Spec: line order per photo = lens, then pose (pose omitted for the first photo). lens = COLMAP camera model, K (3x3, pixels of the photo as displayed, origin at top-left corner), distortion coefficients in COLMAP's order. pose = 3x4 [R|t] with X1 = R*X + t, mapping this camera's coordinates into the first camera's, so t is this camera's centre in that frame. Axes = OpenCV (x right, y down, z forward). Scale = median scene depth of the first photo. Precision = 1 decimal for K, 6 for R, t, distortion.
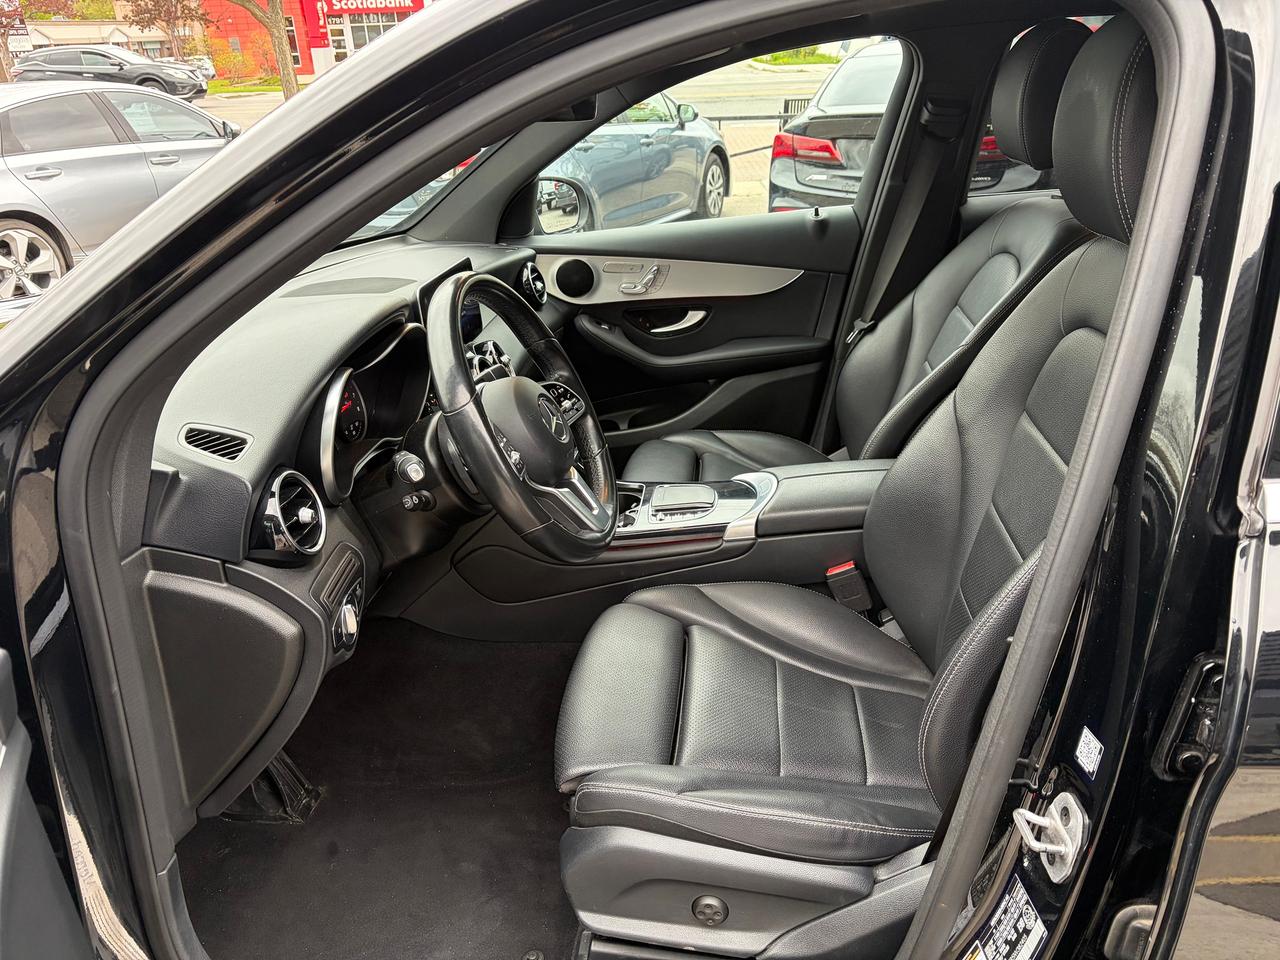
lens RADIAL K [[968.0, 0, 635.7], [0, 968.0, 490.3], [0, 0, 1]] dist [0.045934, -0.049694]
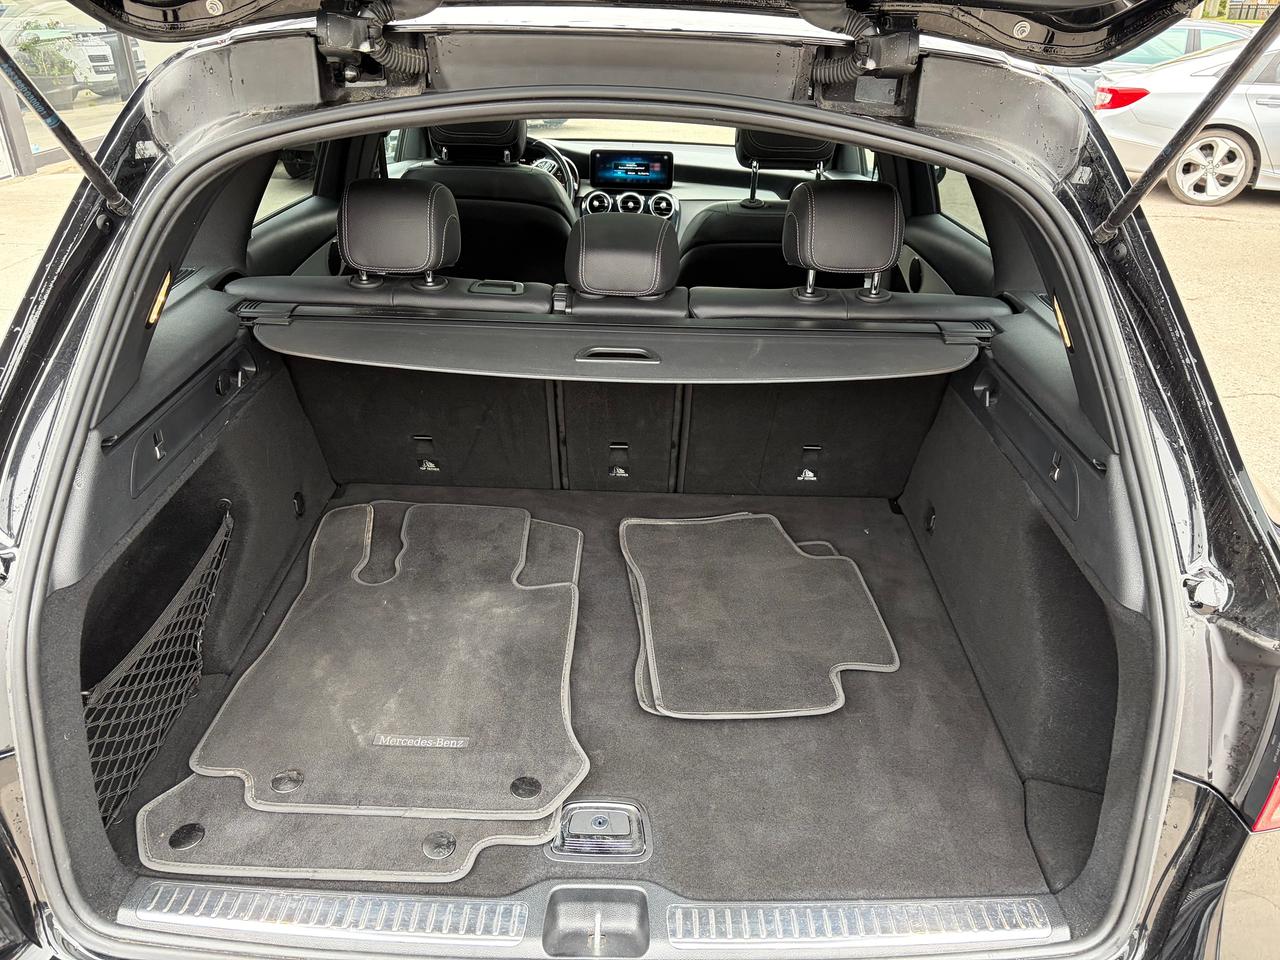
lens RADIAL K [[968.0, 0, 642.3], [0, 968.0, 481.6], [0, 0, 1]] dist [0.045934, -0.049694]
pose [[-0.003636, 0.479093, -0.877757, 2.231011], [-0.418436, 0.796494, 0.436472, -0.418719], [0.908239, 0.368872, 0.197574, 0.540481]]
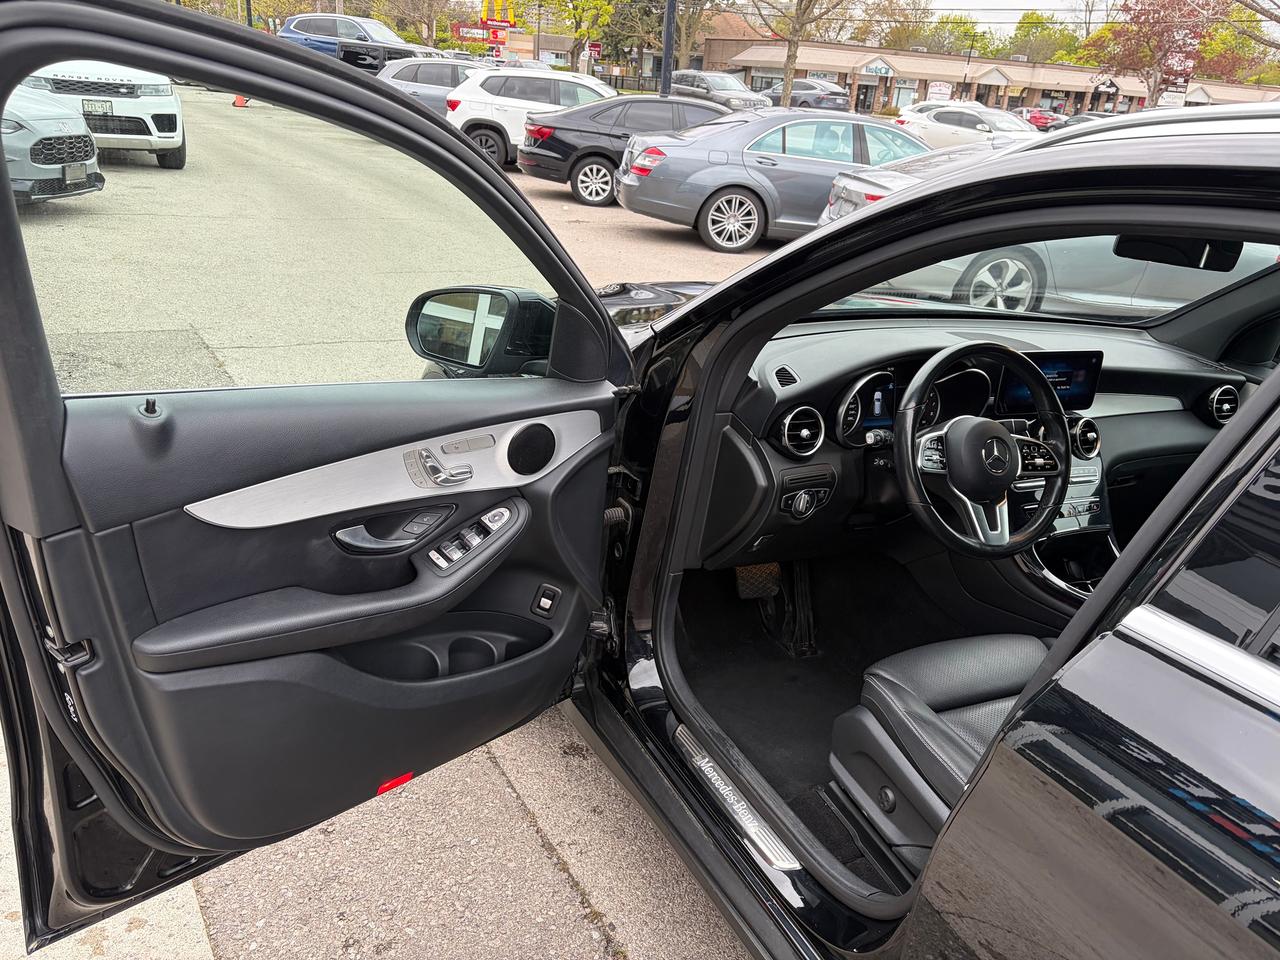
lens RADIAL K [[968.0, 0, 634.5], [0, 968.0, 477.8], [0, 0, 1]] dist [0.045934, -0.049694]
pose [[0.528502, 0.403098, -0.747126, 0.382176], [-0.447802, 0.880053, 0.158050, -0.019336], [0.721221, 0.251035, 0.645618, -0.147783]]
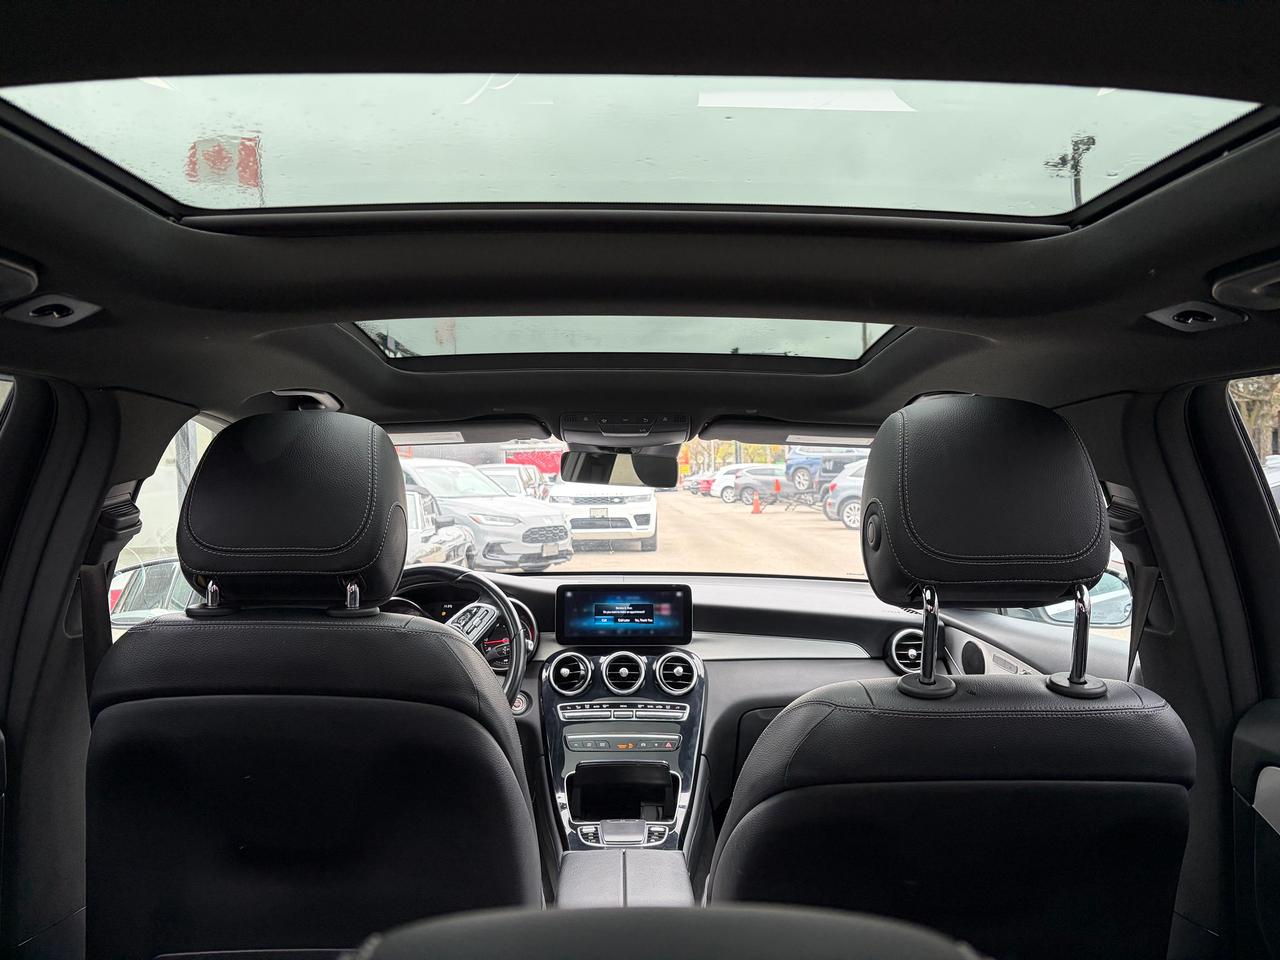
lens RADIAL K [[968.0, 0, 637.8], [0, 968.0, 478.9], [0, 0, 1]] dist [0.045934, -0.049694]
pose [[0.016389, 0.049826, -0.998623, 1.582812], [-0.395714, 0.917533, 0.039286, -0.297941], [0.918227, 0.394526, 0.034755, 0.574267]]
